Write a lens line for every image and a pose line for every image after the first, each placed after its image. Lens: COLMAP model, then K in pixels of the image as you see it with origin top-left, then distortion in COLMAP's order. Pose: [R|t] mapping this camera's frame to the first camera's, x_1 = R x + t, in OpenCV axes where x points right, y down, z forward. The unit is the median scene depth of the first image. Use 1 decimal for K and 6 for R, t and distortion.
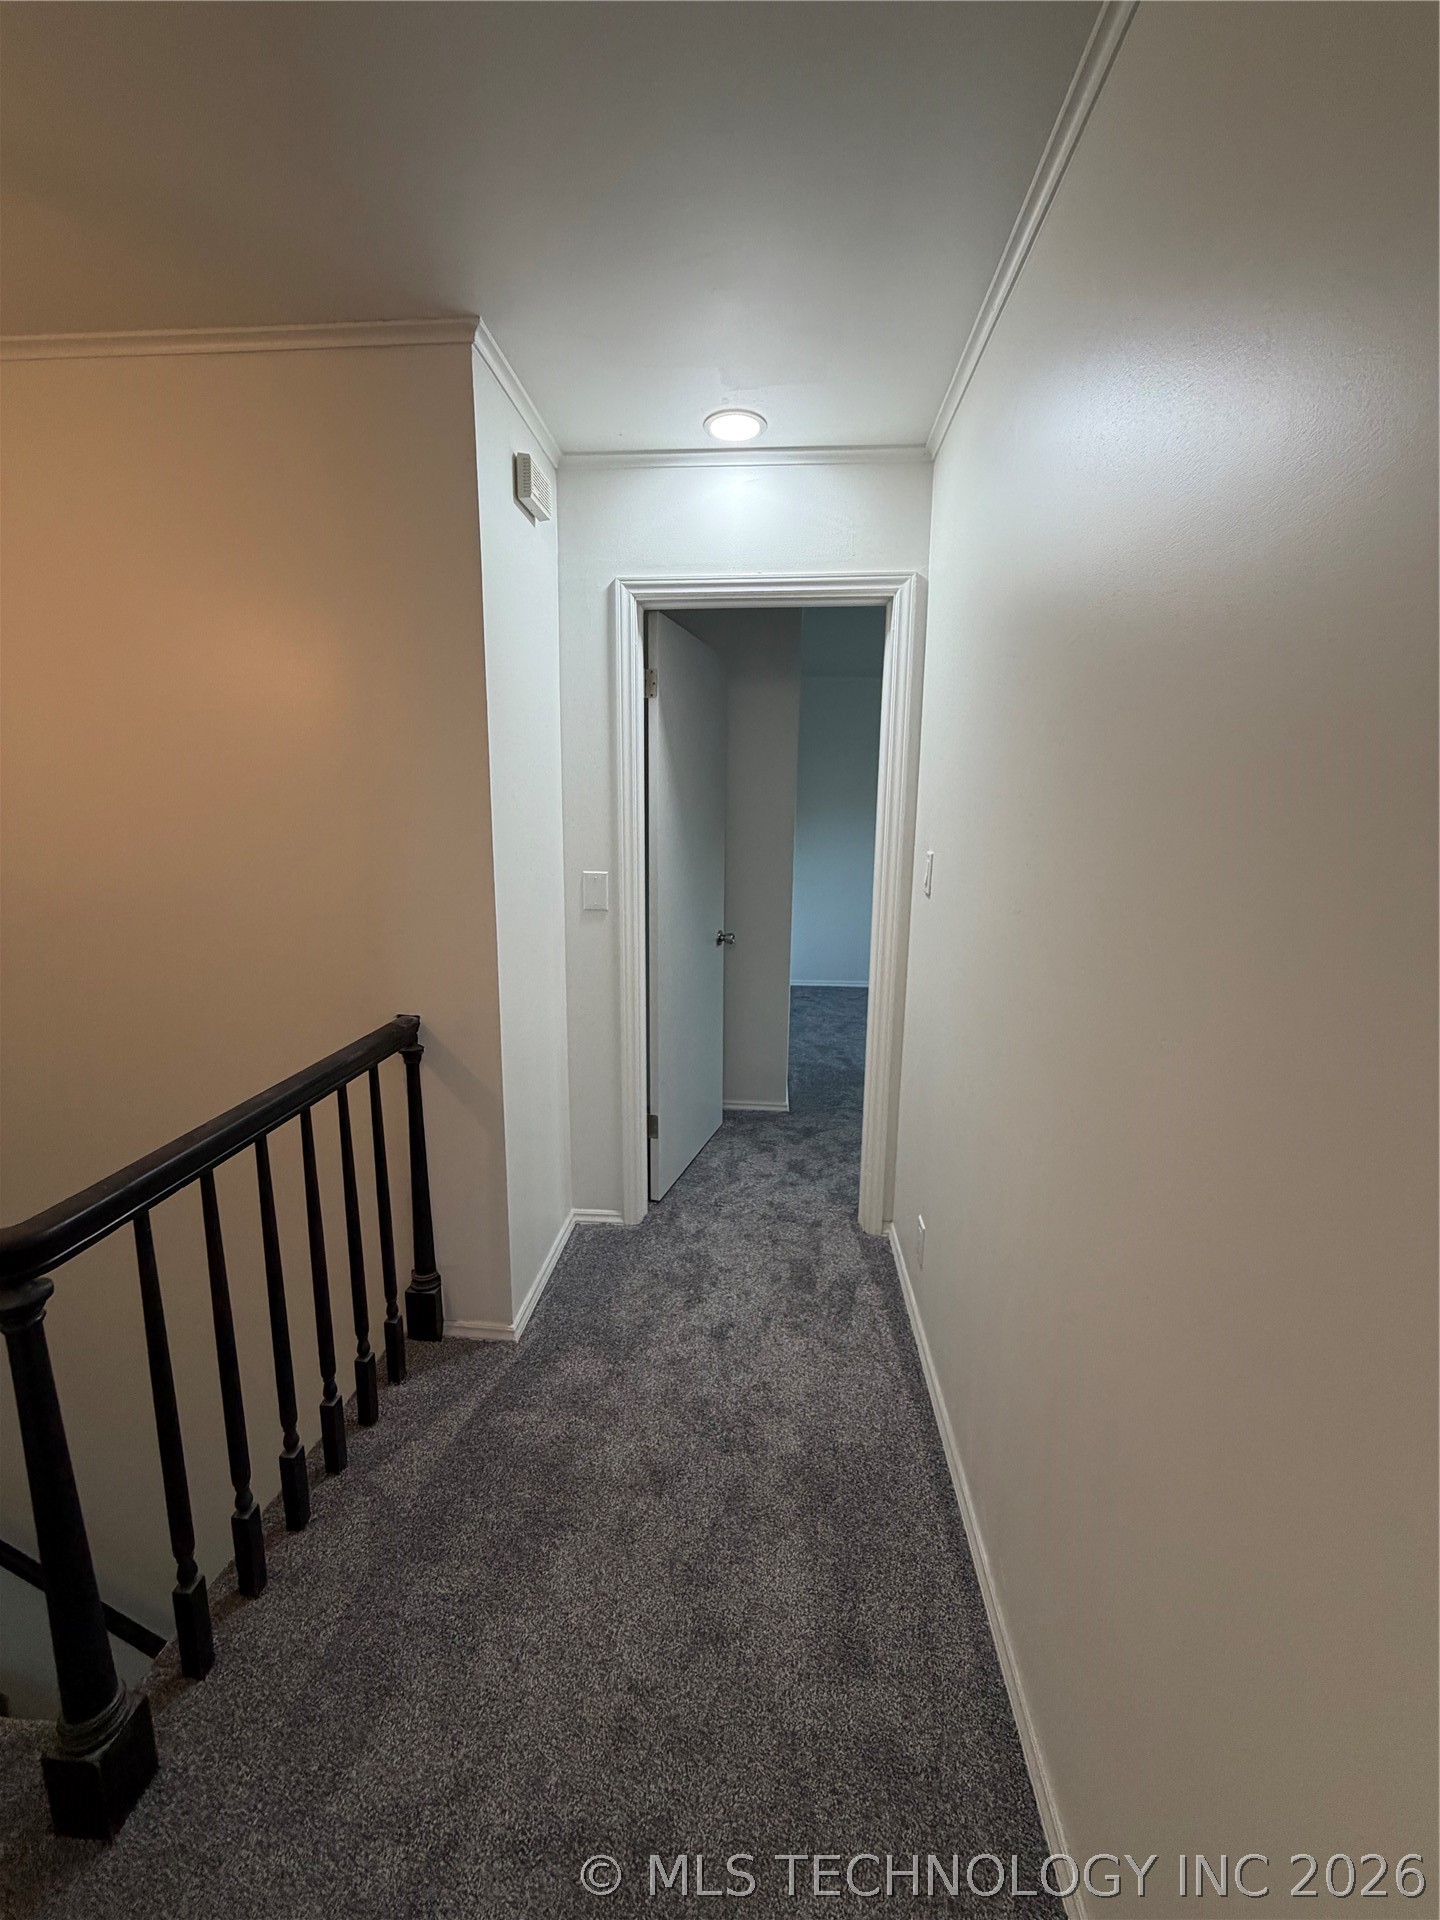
lens RADIAL K [[770.1, 0, 720.6], [0, 770.1, 955.9], [0, 0, 1]] dist [0.001063, -0.000123]
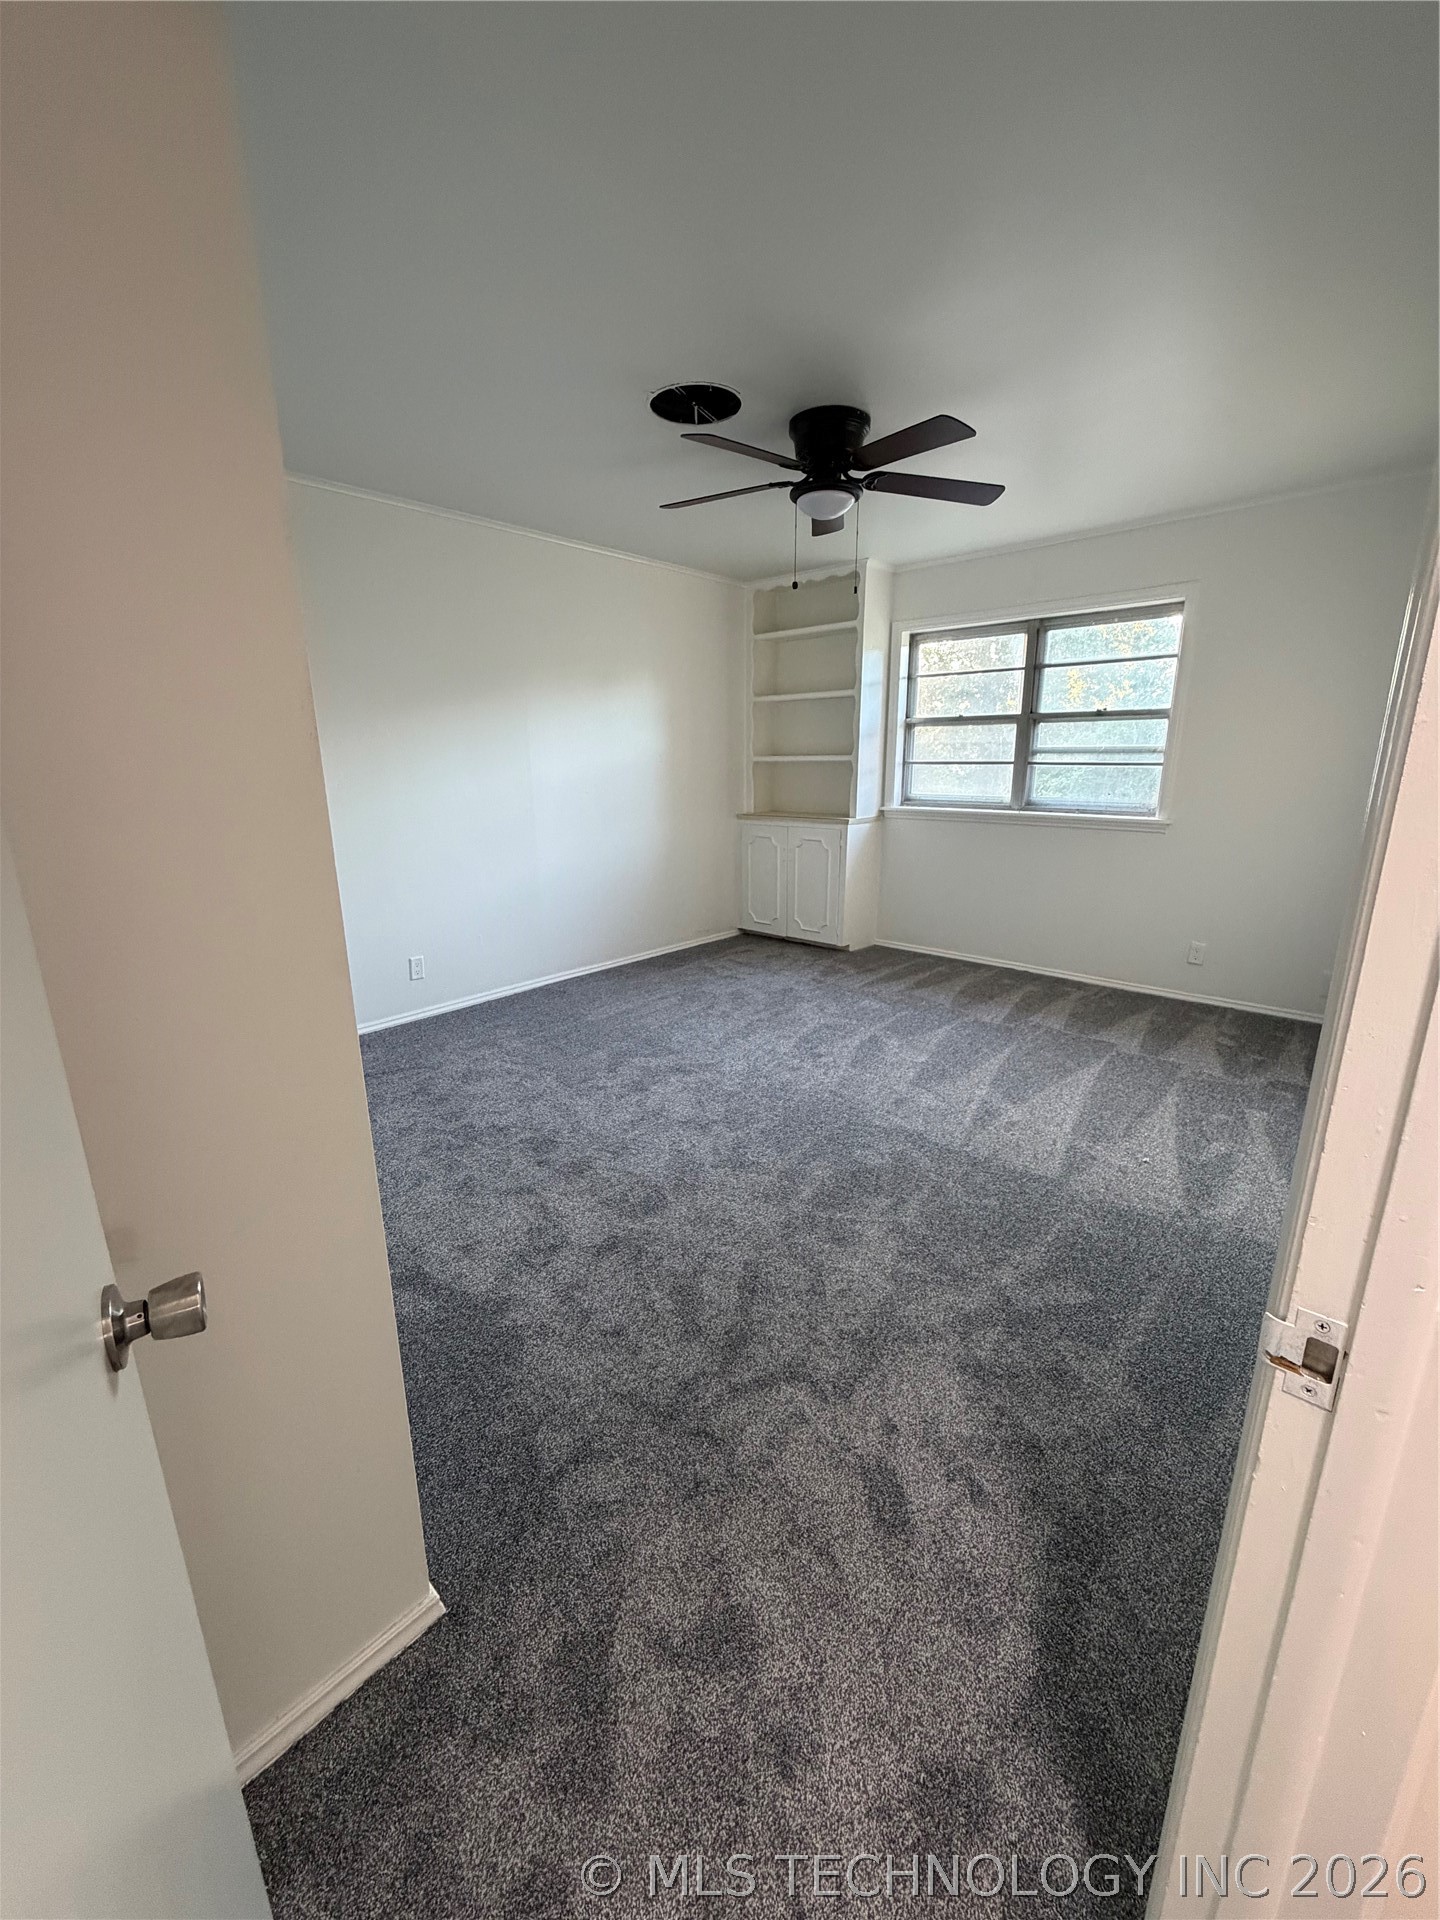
lens RADIAL K [[770.1, 0, 720.6], [0, 770.1, 955.9], [0, 0, 1]] dist [0.001063, -0.000123]
pose [[0.627356, -0.212751, 0.749107, -0.027780], [0.155404, 0.976811, 0.147275, -0.108193], [-0.763068, 0.024020, 0.645871, 0.708180]]
